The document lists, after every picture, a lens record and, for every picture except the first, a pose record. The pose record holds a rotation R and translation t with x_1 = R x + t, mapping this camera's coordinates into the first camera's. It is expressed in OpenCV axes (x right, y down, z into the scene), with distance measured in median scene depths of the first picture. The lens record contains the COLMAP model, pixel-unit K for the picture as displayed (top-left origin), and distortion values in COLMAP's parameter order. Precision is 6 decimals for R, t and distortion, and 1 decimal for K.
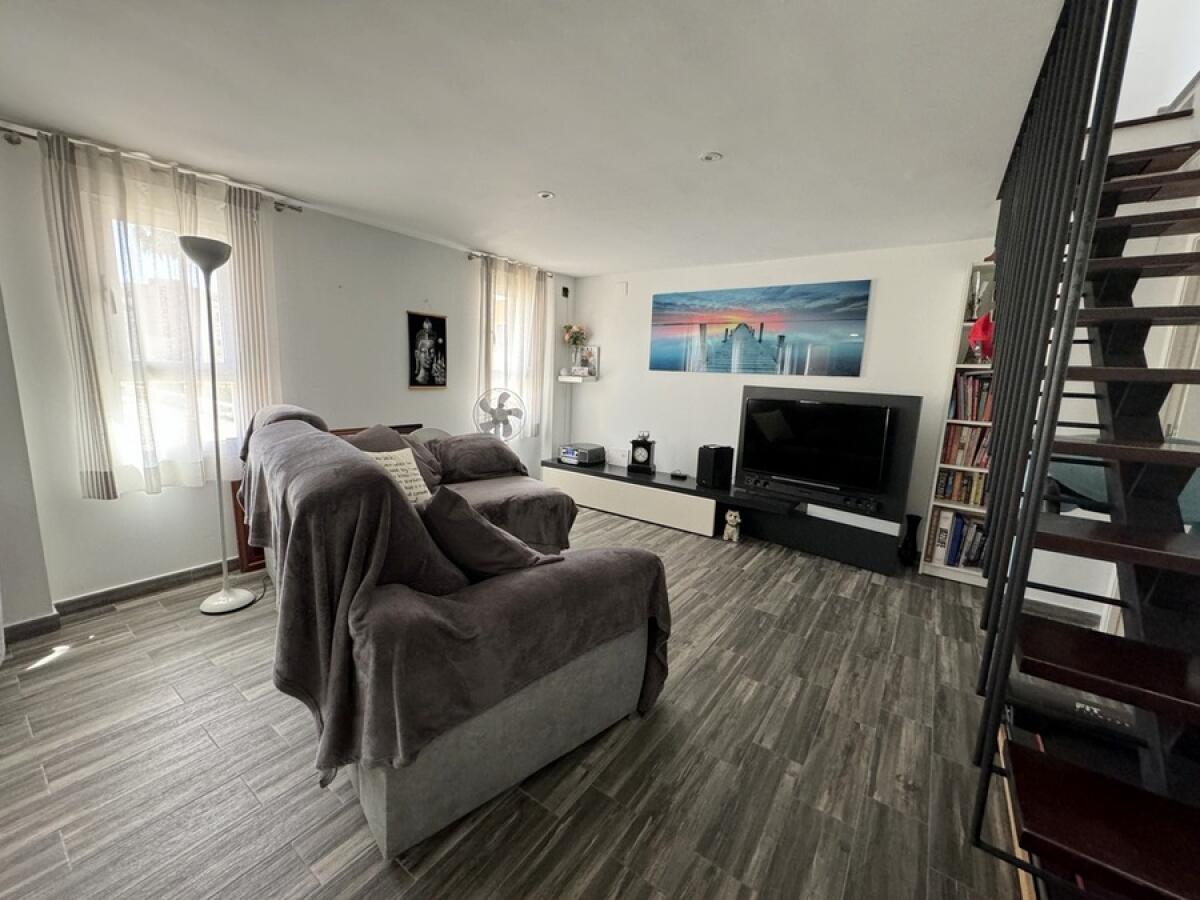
lens RADIAL K [[483.5, 0, 596.0], [0, 483.5, 455.0], [0, 0, 1]] dist [-0.002161, 0.001899]
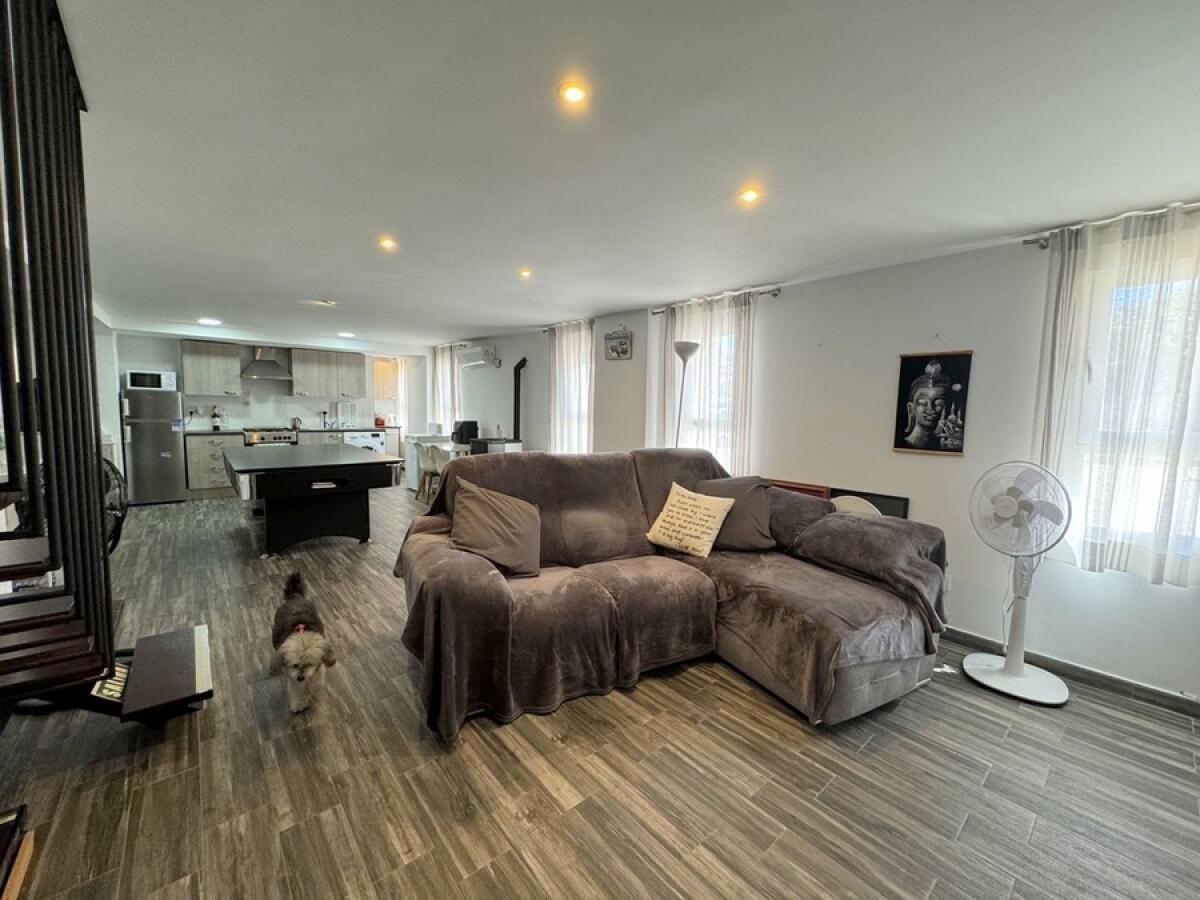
lens RADIAL K [[483.5, 0, 591.0], [0, 483.5, 442.6], [0, 0, 1]] dist [-0.002161, 0.001899]
pose [[-0.249805, 0.028348, -0.967881, 0.494134], [-0.201175, 0.976241, 0.080514, -0.111576], [0.947168, 0.214826, -0.238167, 0.700151]]
